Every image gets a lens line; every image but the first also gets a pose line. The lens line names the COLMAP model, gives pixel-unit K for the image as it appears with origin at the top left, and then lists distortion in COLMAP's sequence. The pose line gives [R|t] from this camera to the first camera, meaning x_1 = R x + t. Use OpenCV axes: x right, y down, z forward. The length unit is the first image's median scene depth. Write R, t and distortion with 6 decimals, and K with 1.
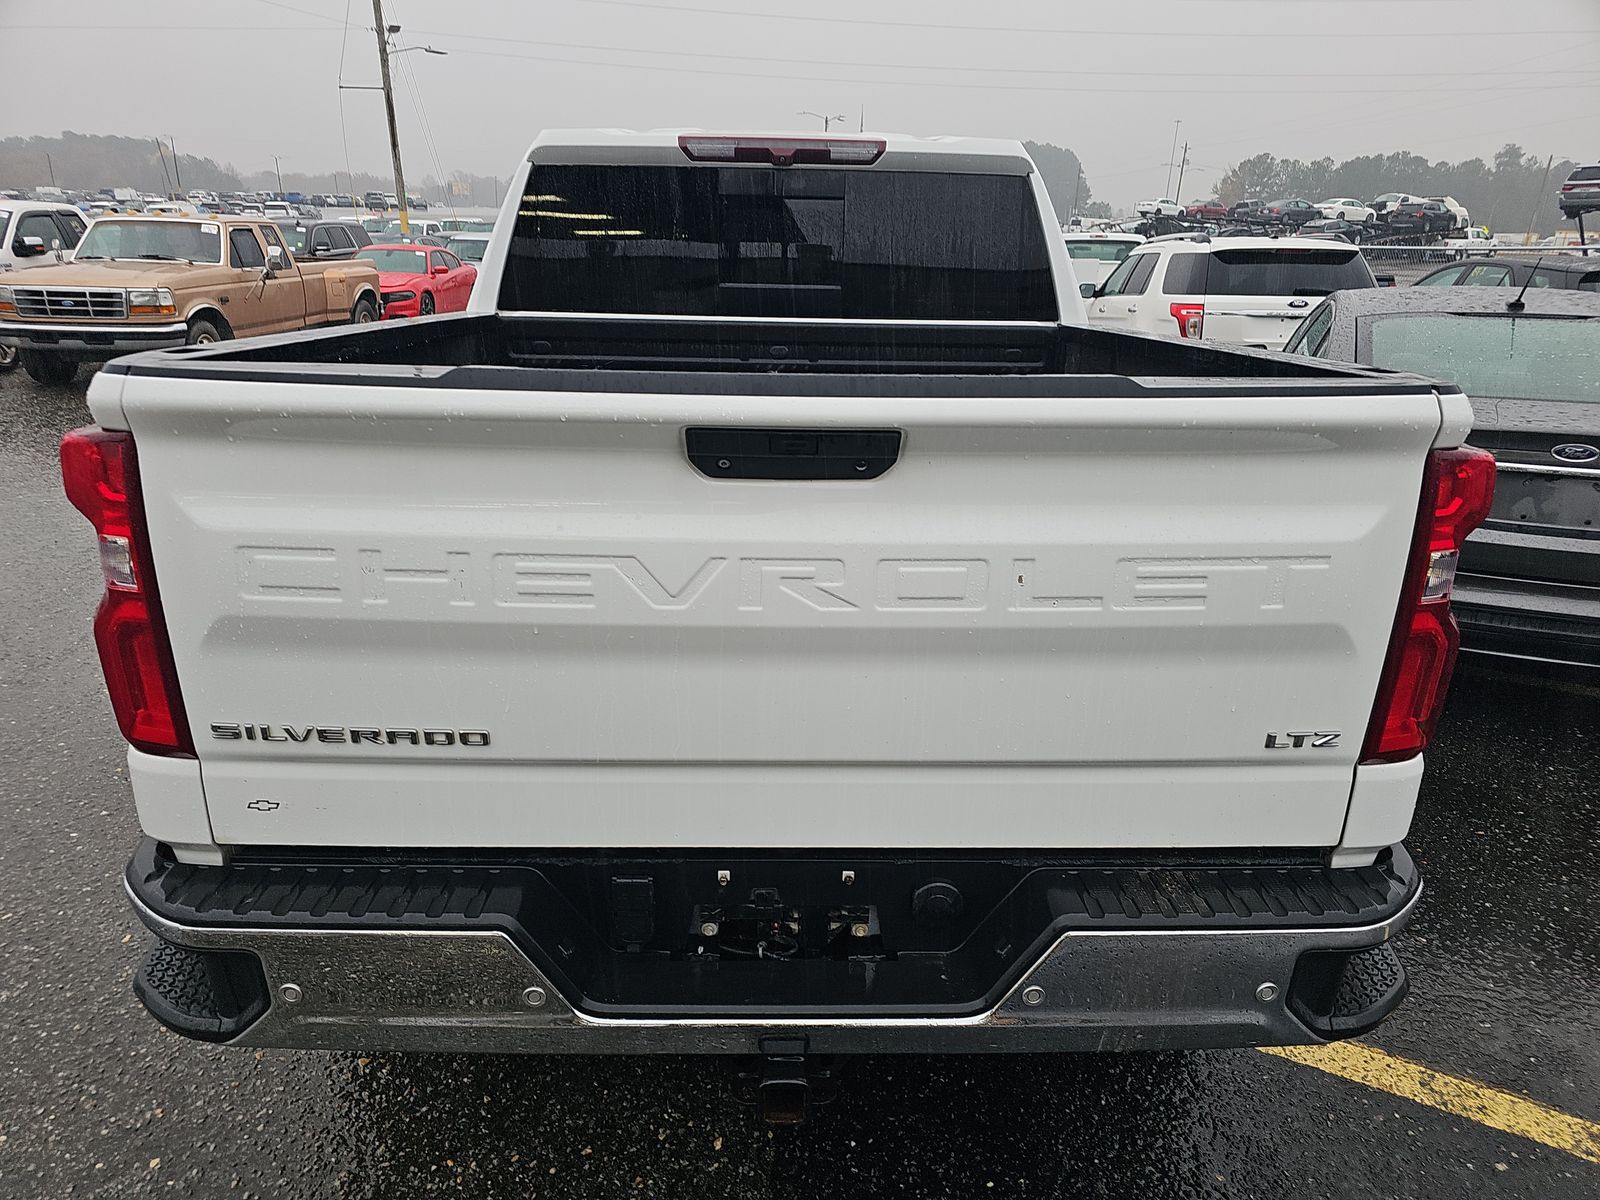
lens RADIAL K [[1068.1, 0, 787.4], [0, 1068.1, 624.7], [0, 0, 1]] dist [0.005449, -0.005207]
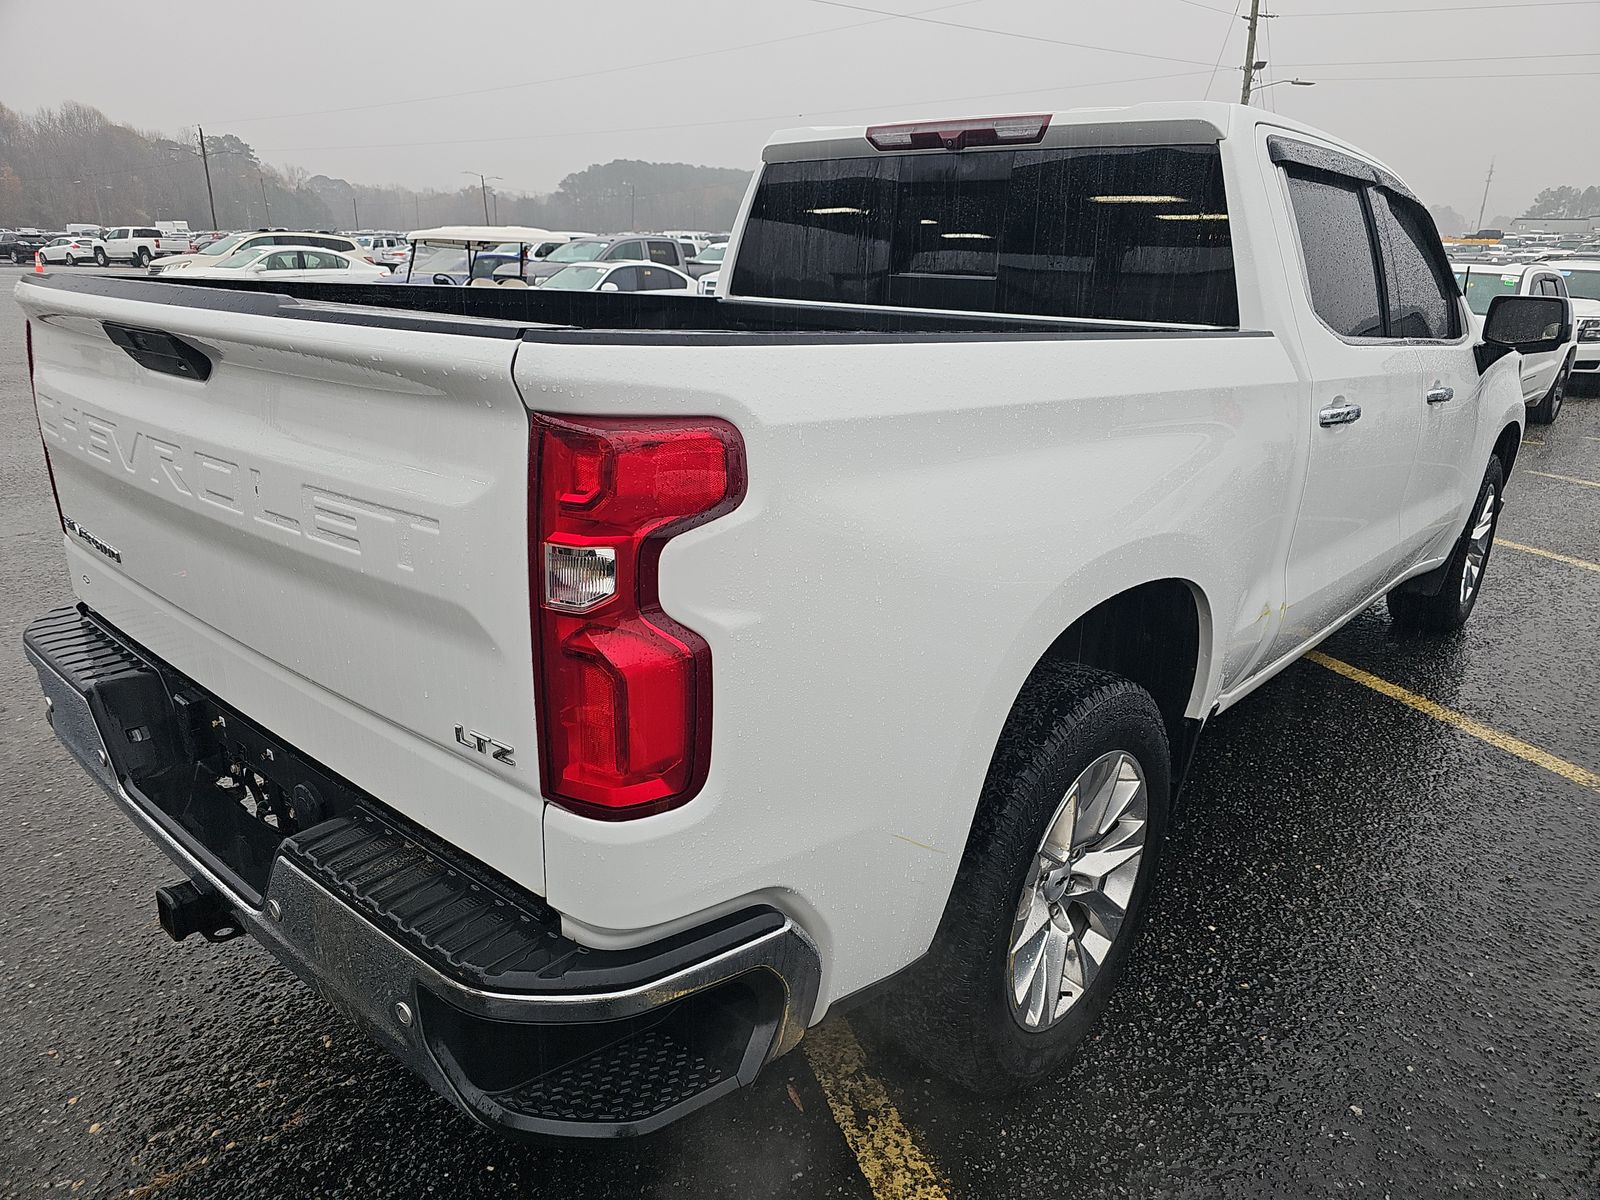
lens RADIAL K [[1069.0, 0, 800.0], [0, 1069.0, 600.0], [0, 0, 1]] dist [0.001610, -0.001991]
pose [[0.743957, 0.206833, -0.635411, 0.156369], [-0.238981, 0.970355, 0.036056, -0.012421], [0.624032, 0.125027, 0.771332, 0.064608]]
